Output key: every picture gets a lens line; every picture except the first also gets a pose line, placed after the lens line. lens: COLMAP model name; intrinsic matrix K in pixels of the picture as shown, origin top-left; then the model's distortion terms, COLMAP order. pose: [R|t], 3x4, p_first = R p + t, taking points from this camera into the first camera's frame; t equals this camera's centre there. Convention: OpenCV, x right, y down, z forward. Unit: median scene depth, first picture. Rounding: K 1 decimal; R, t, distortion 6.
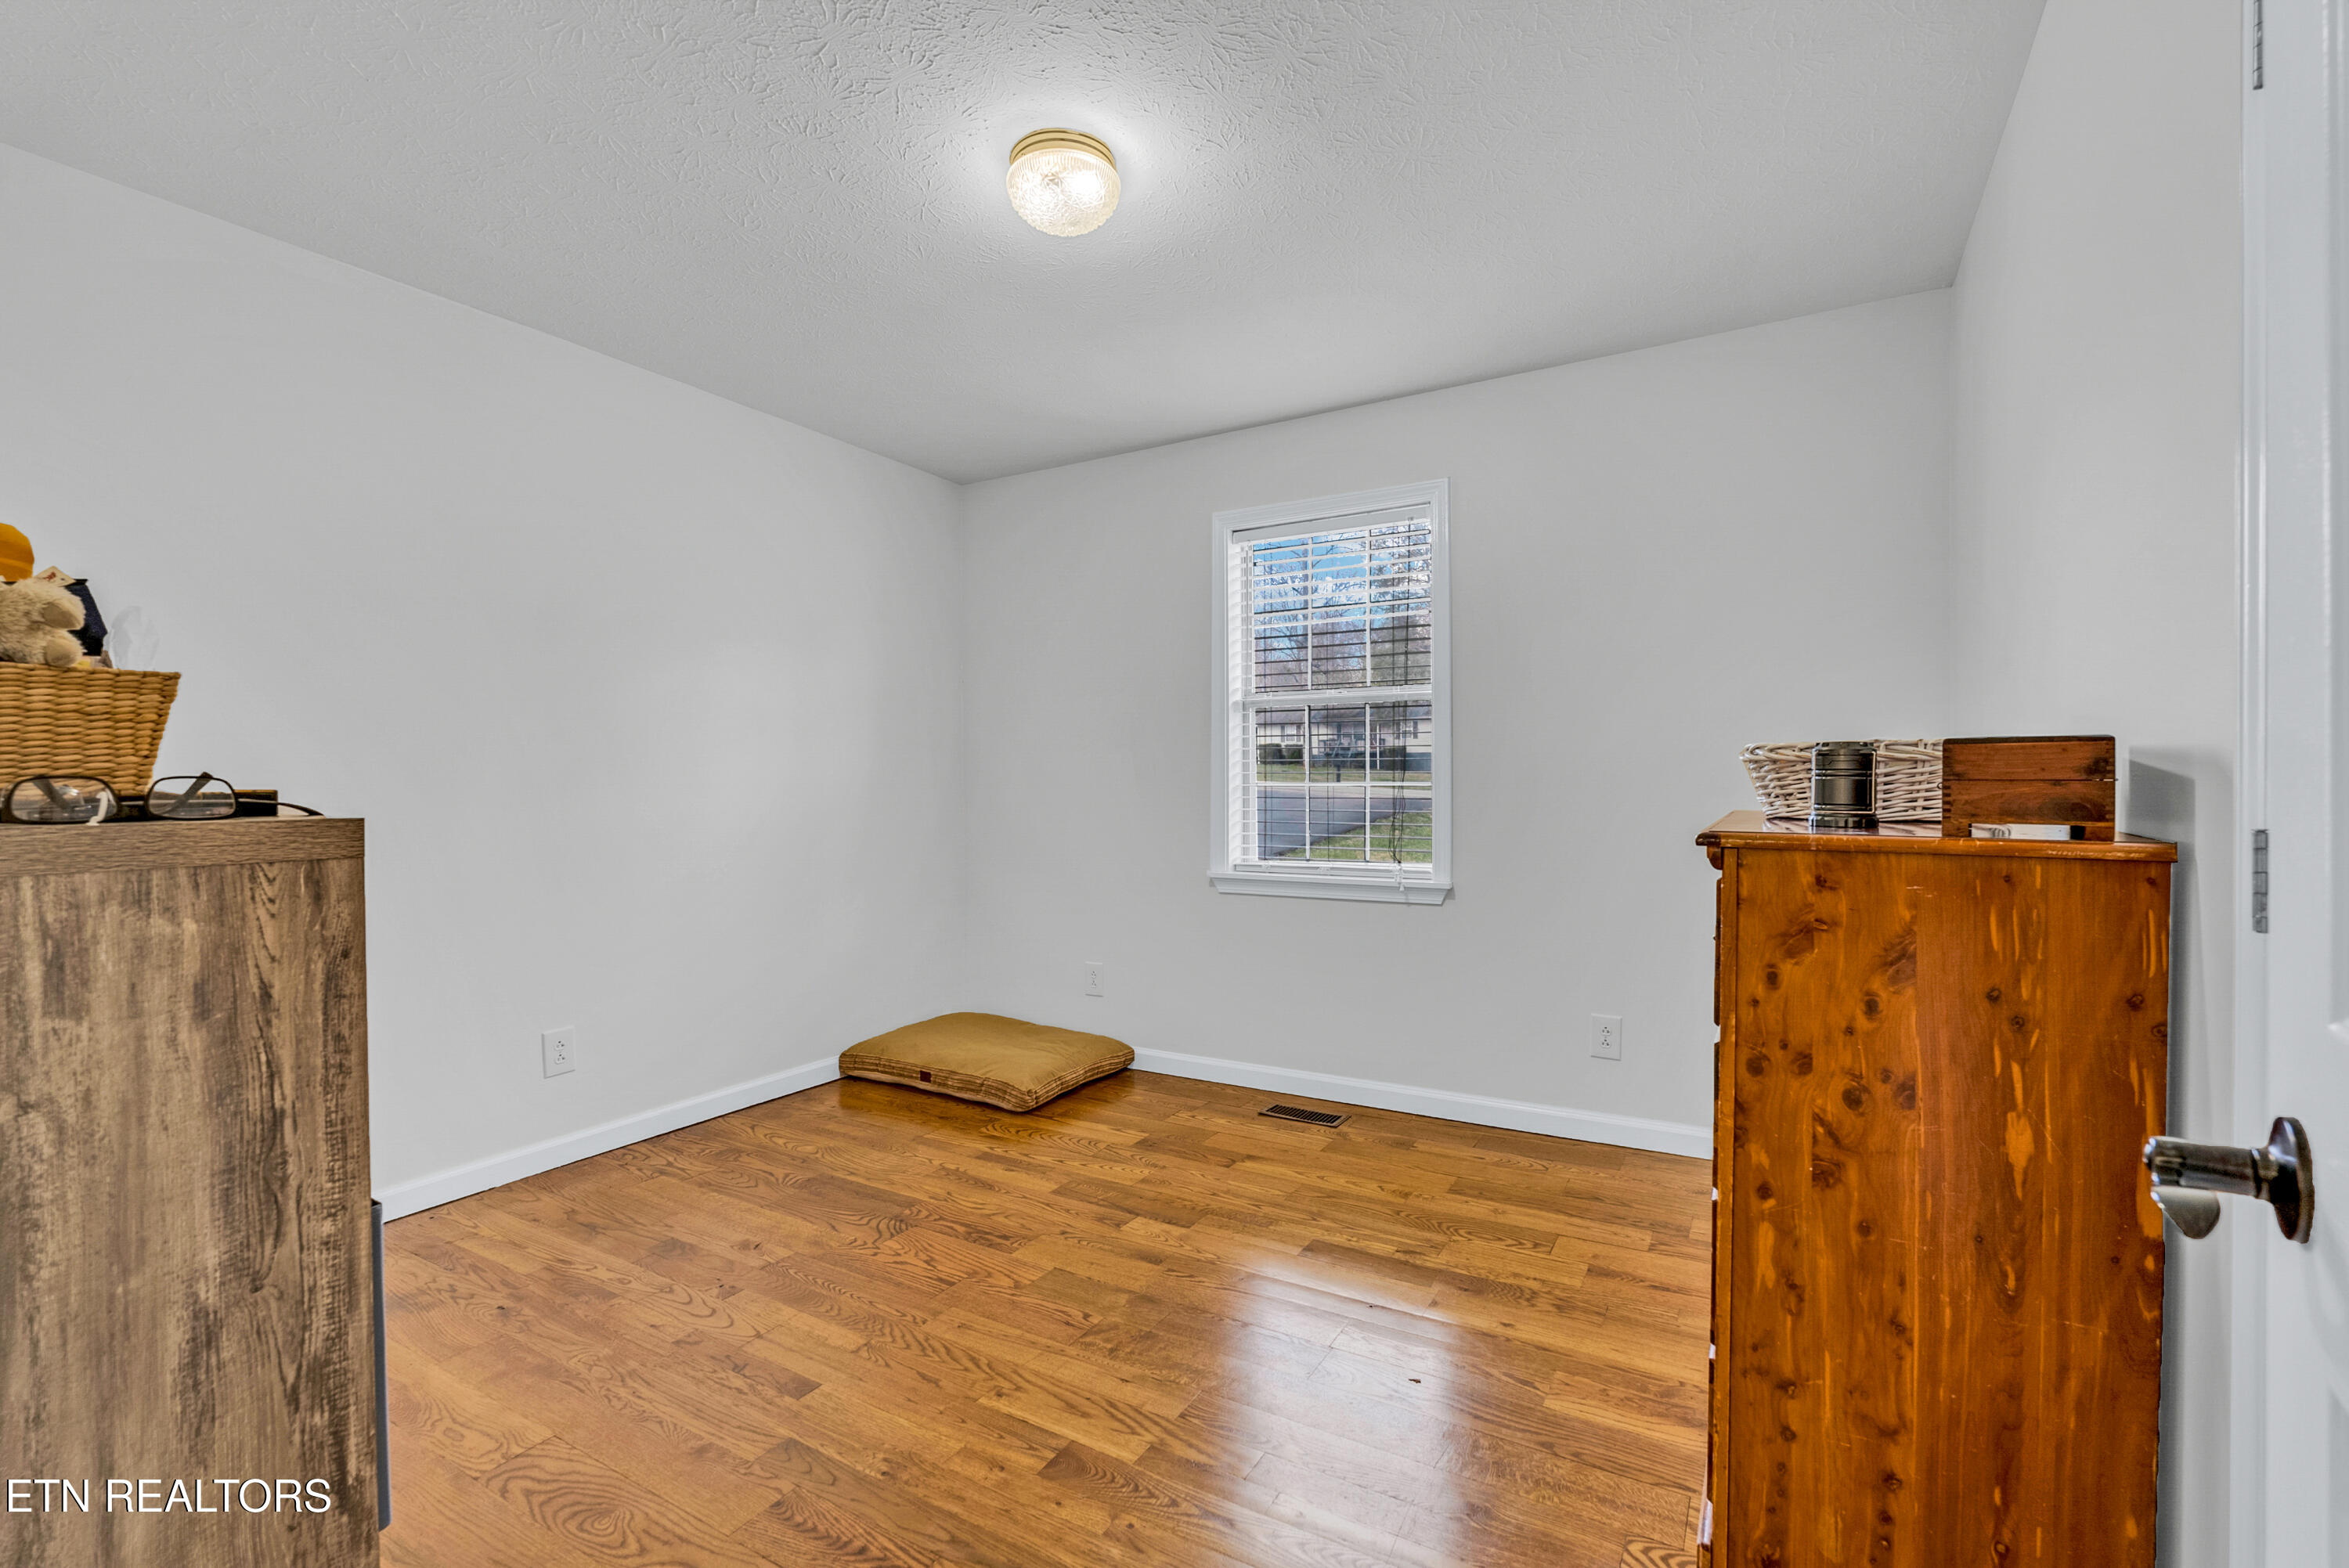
lens RADIAL K [[1027.1, 0, 1184.0], [0, 1027.1, 791.5], [0, 0, 1]] dist [-0.006726, 0.000947]
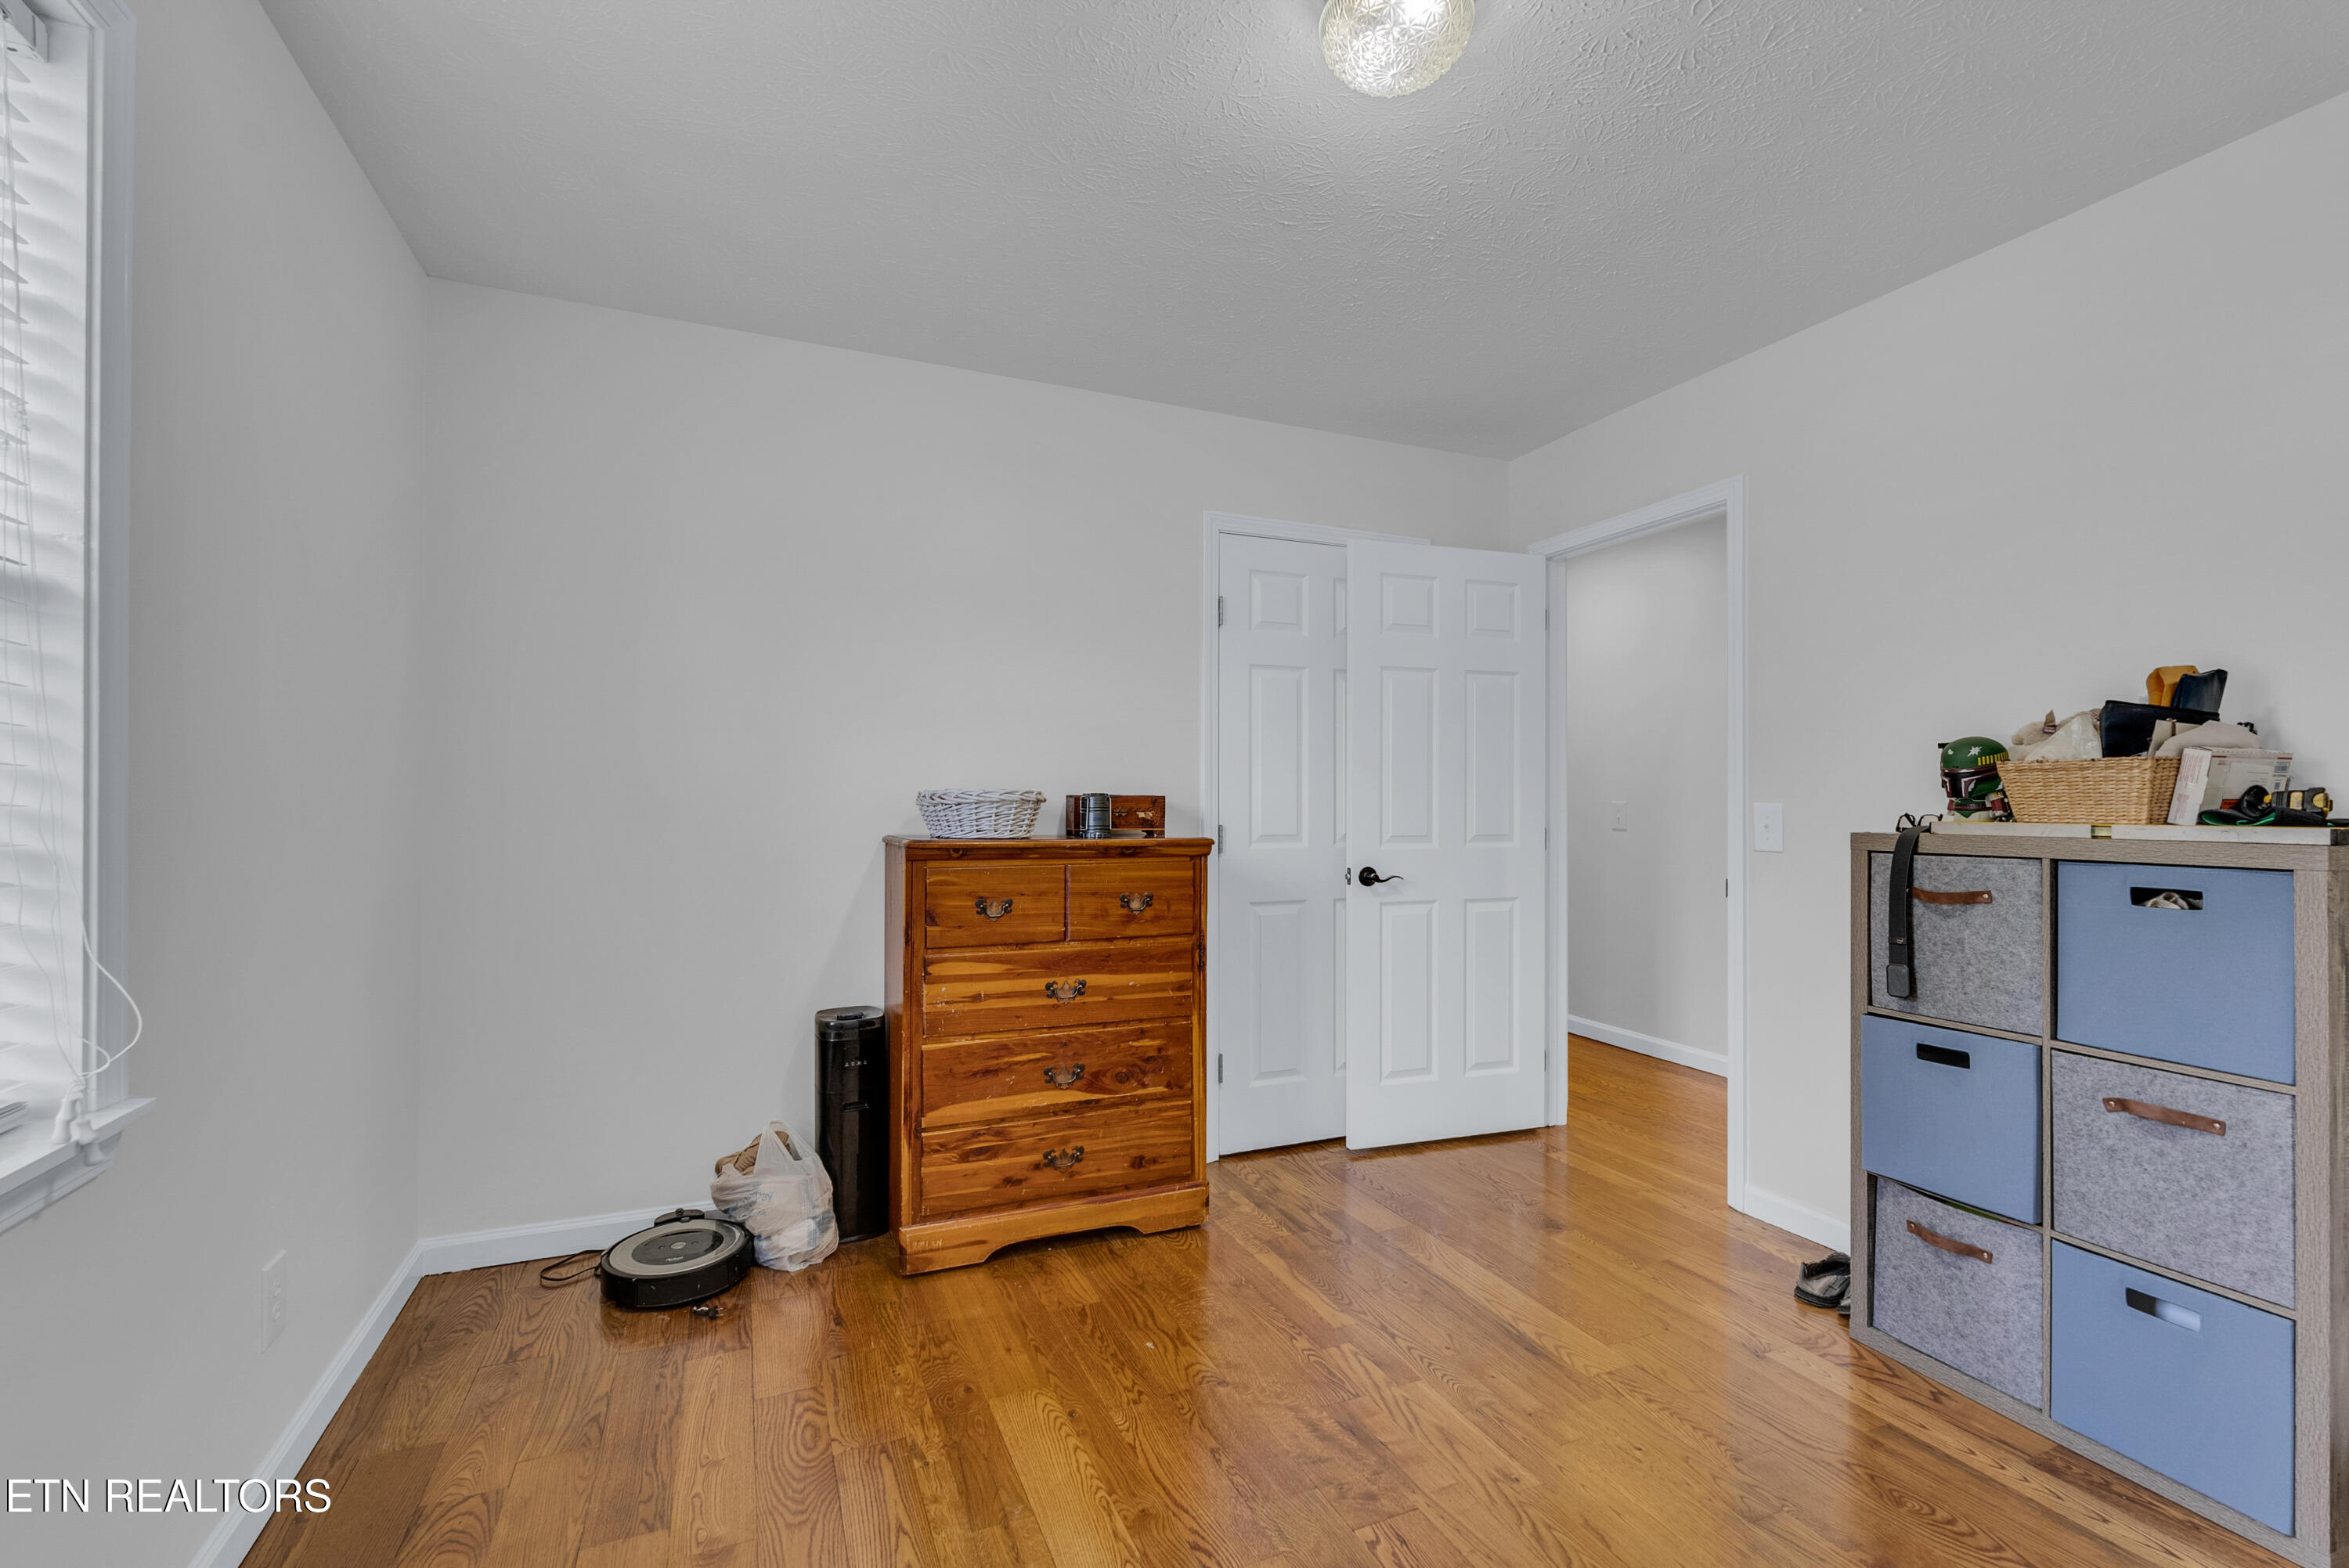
lens RADIAL K [[1027.1, 0, 1178.0], [0, 1027.1, 793.8], [0, 0, 1]] dist [-0.006726, 0.000947]
pose [[-0.804660, 0.005419, 0.593711, -0.521721], [0.004569, 0.999985, -0.002934, -0.037475], [-0.593718, 0.000352, -0.804673, 2.065182]]
